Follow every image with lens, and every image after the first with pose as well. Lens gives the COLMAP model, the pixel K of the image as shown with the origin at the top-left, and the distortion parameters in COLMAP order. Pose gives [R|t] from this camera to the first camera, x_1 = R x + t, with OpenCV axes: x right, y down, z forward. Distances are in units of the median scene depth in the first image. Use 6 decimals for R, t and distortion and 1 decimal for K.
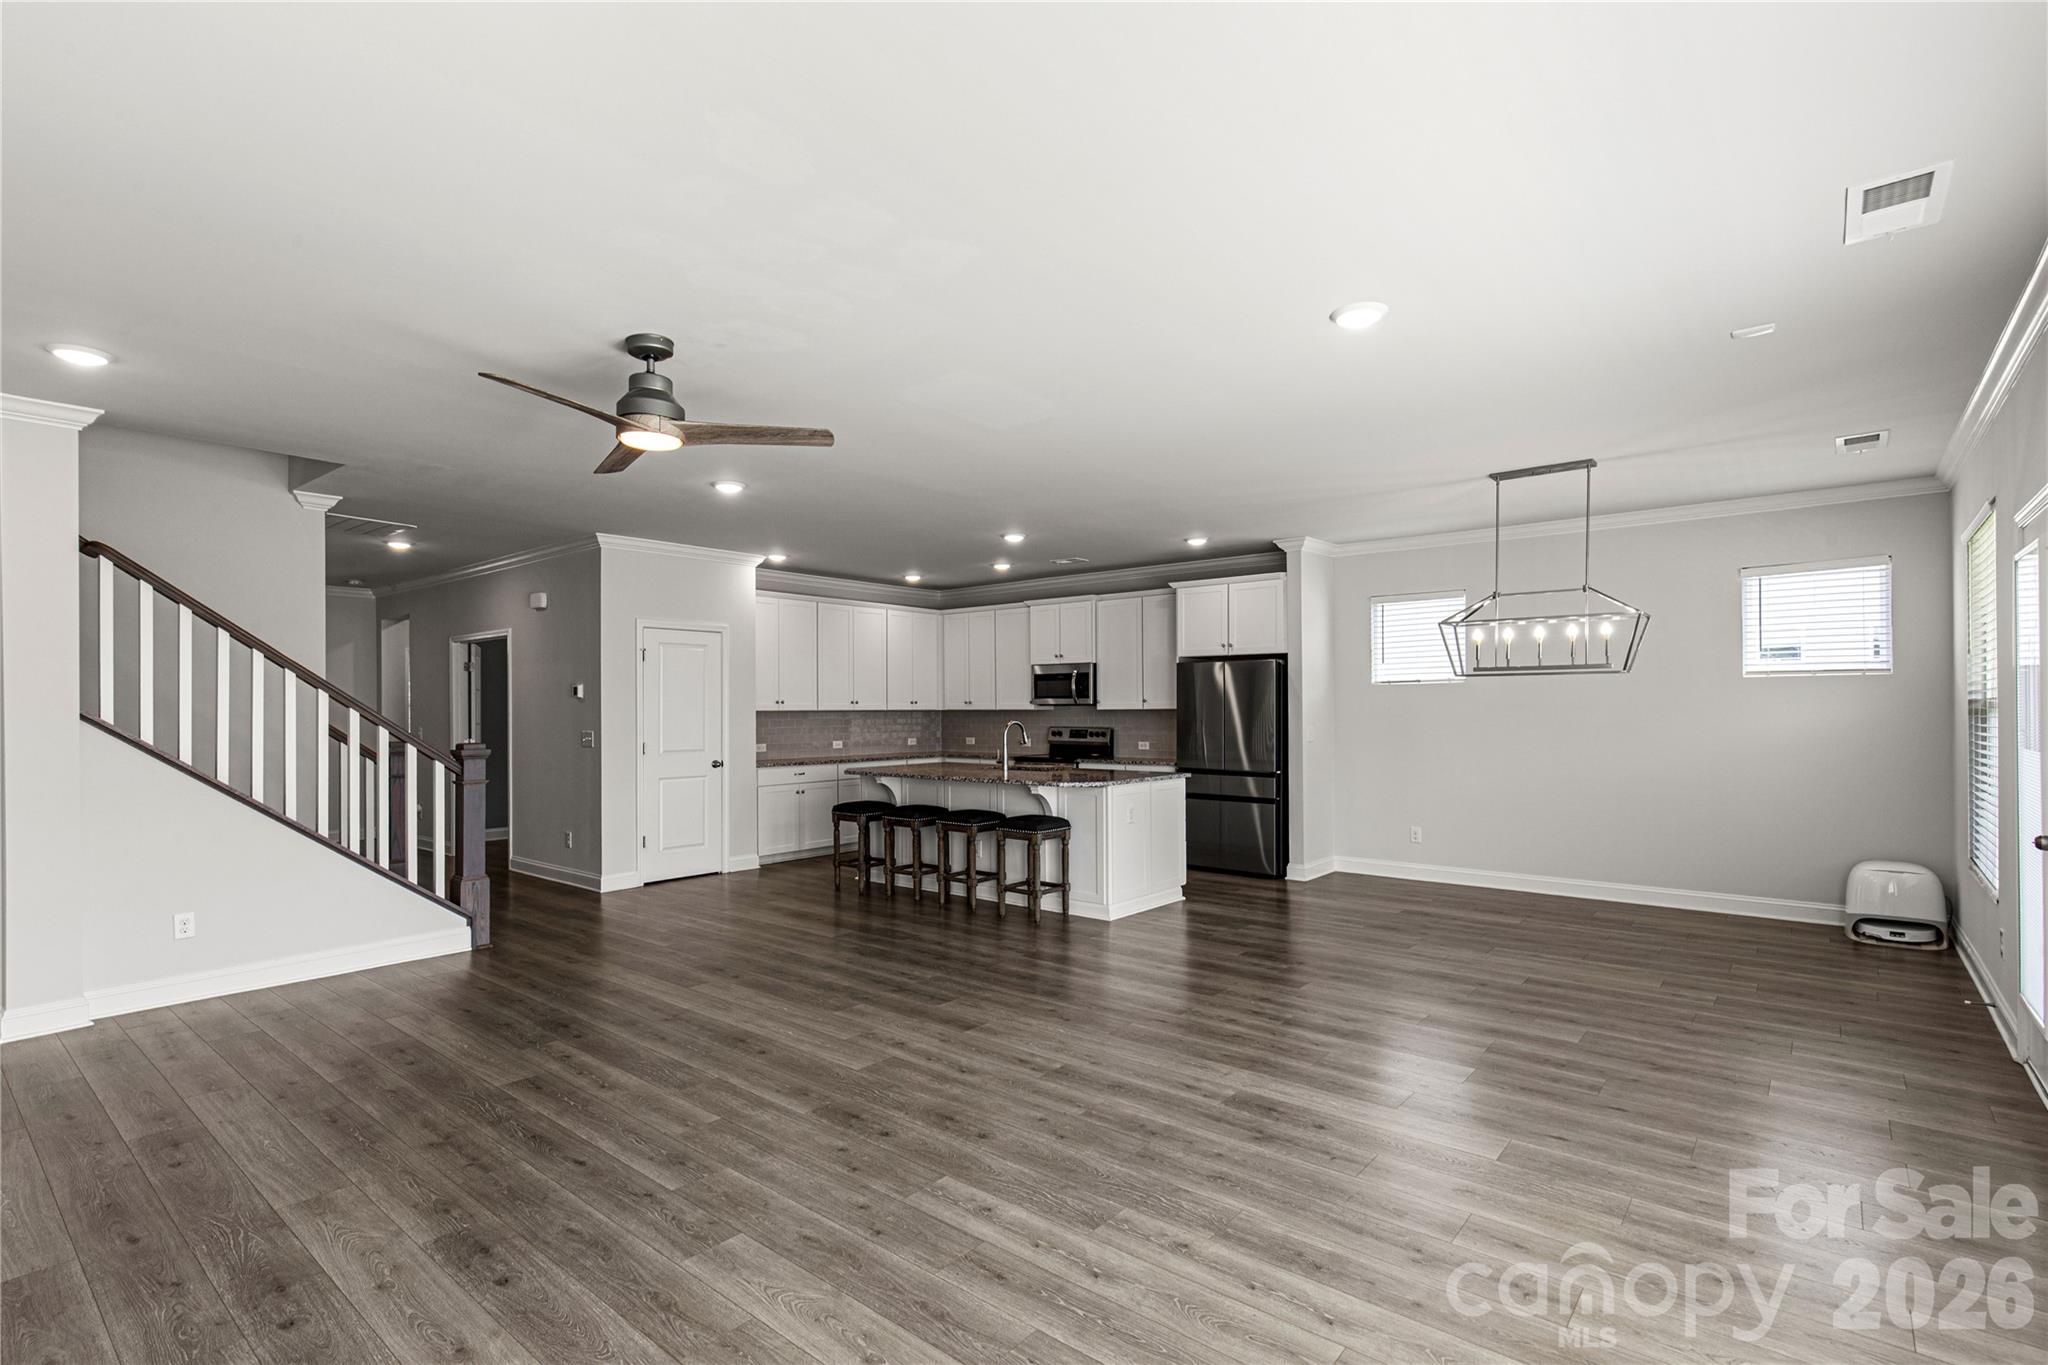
lens RADIAL K [[936.4, 0, 1025.1], [0, 936.4, 706.0], [0, 0, 1]] dist [0.008520, -0.001256]
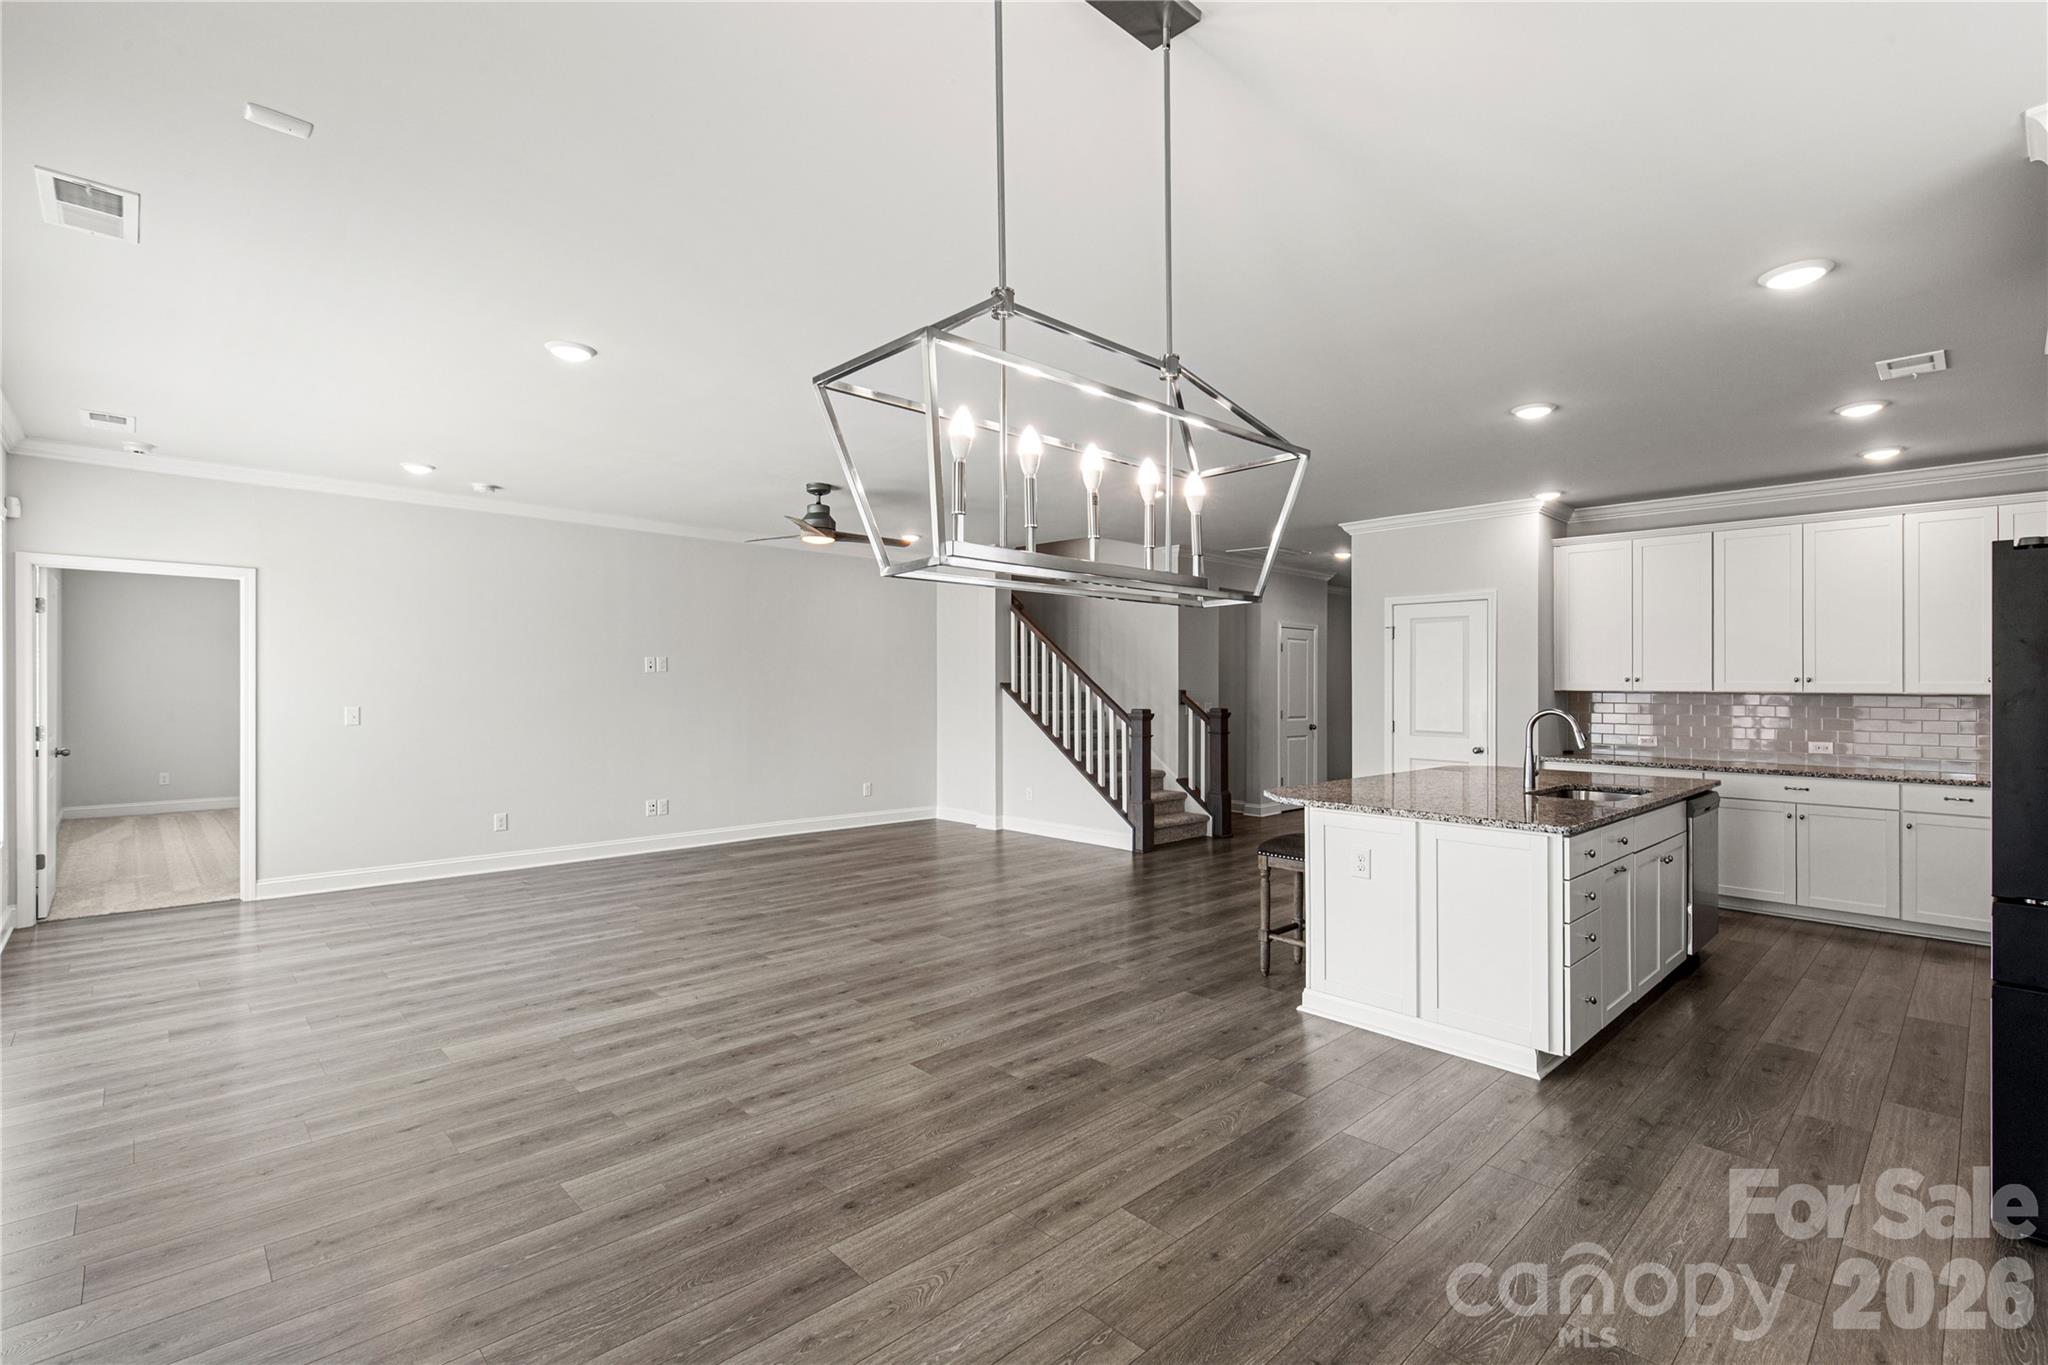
lens RADIAL K [[936.4, 0, 1035.2], [0, 936.4, 687.8], [0, 0, 1]] dist [0.008520, -0.001256]
pose [[-0.097669, 0.007012, -0.995194, 1.356684], [-0.002852, 0.999969, 0.007326, -0.004242], [0.995215, 0.003554, -0.097646, 1.555747]]
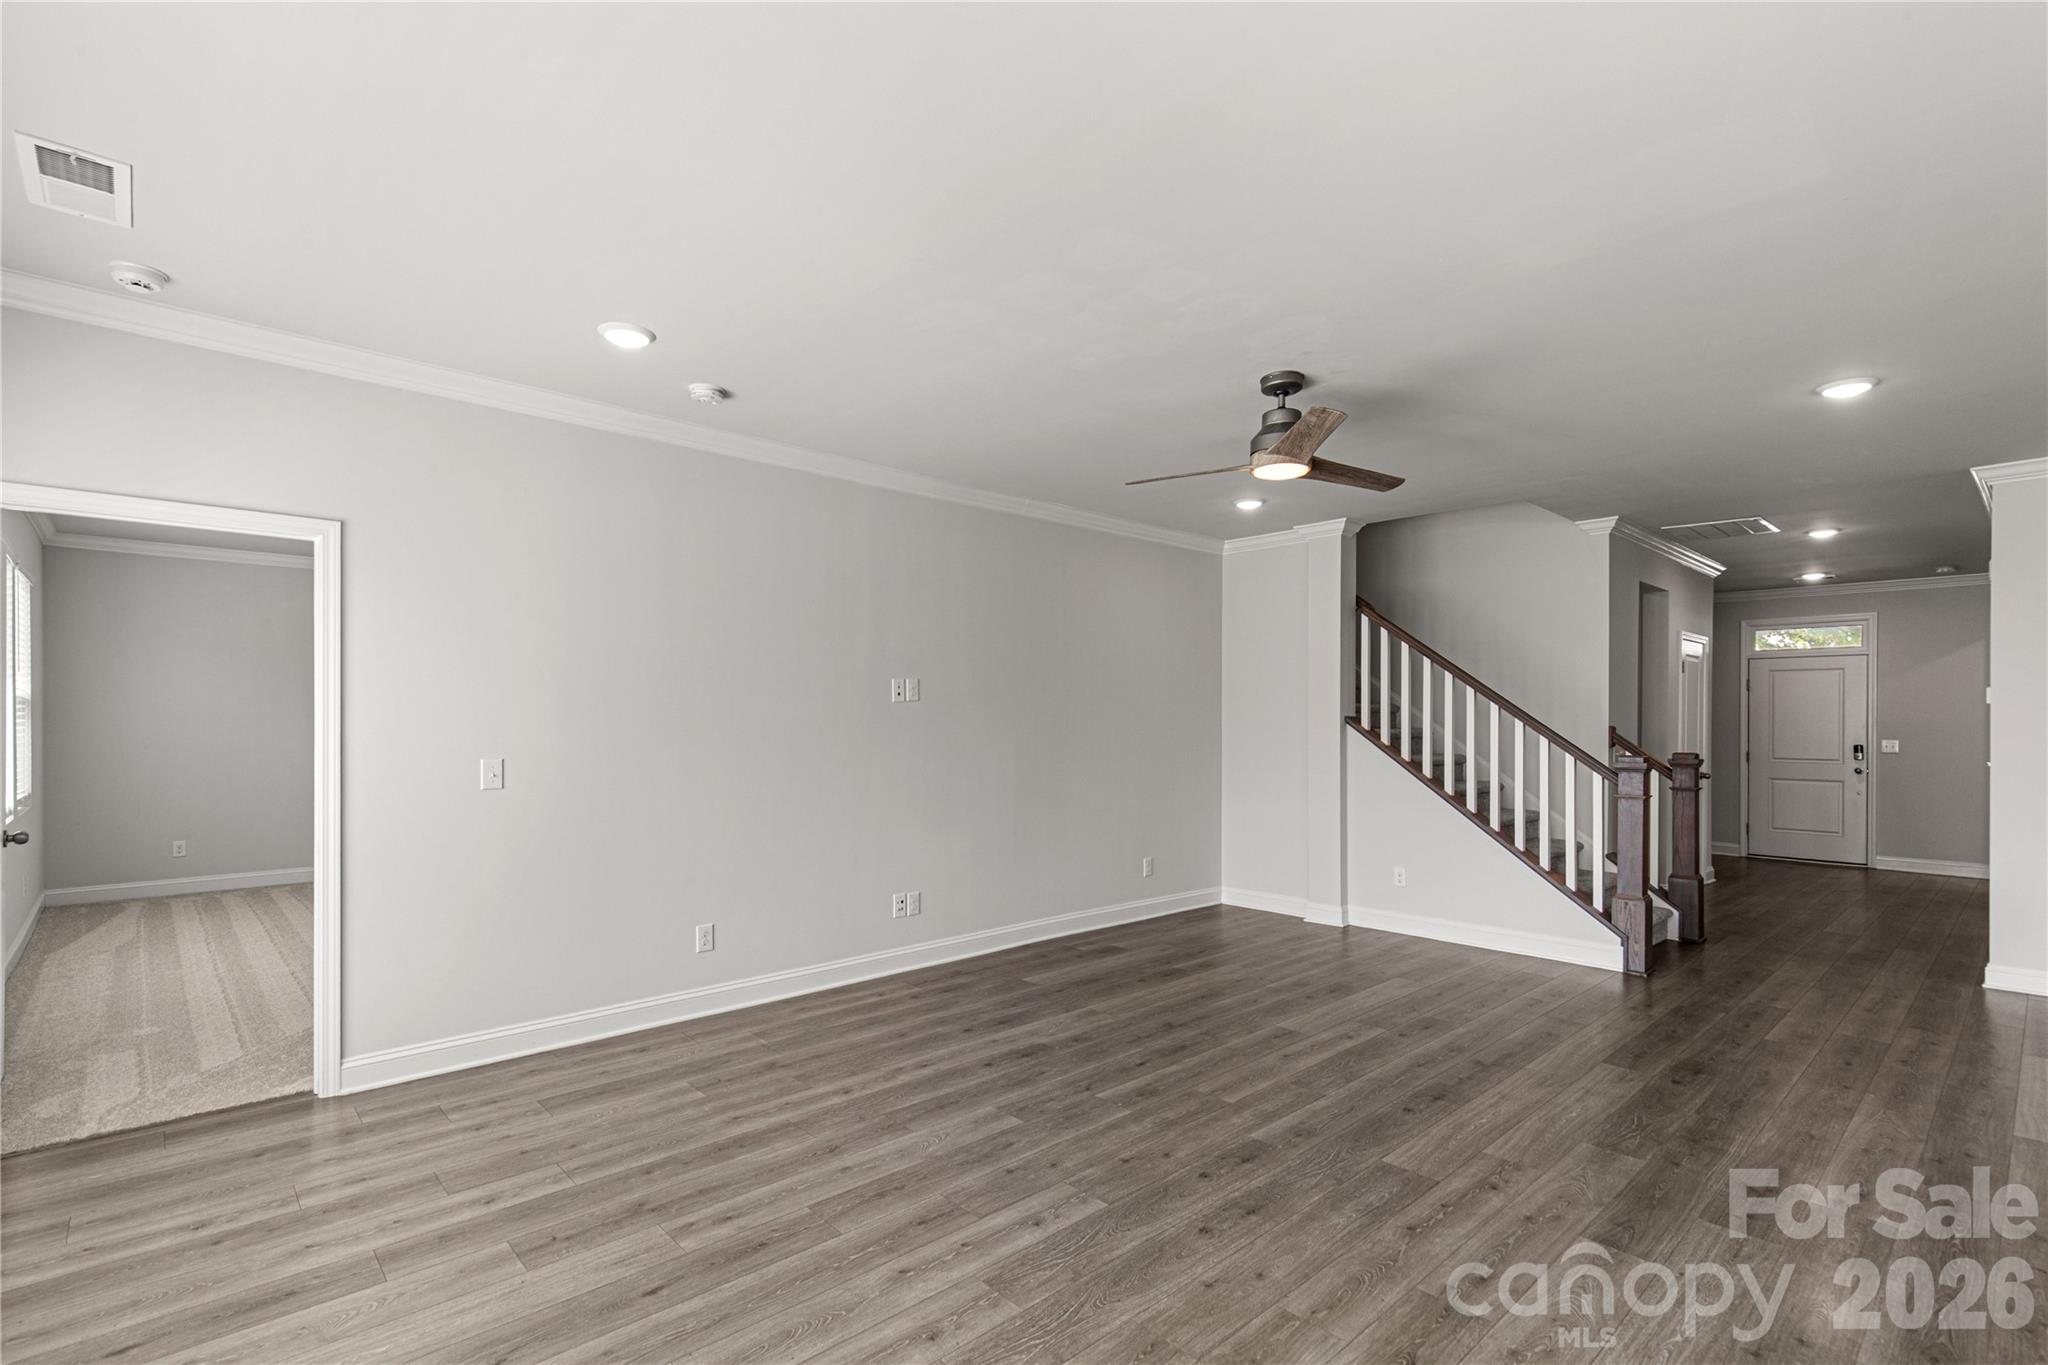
lens RADIAL K [[936.4, 0, 1010.4], [0, 936.4, 718.5], [0, 0, 1]] dist [0.008520, -0.001256]
pose [[-0.117401, 0.002931, -0.993080, 0.697385], [-0.000287, 0.999996, 0.002985, -0.000464], [0.993085, 0.000635, -0.117400, 0.800452]]
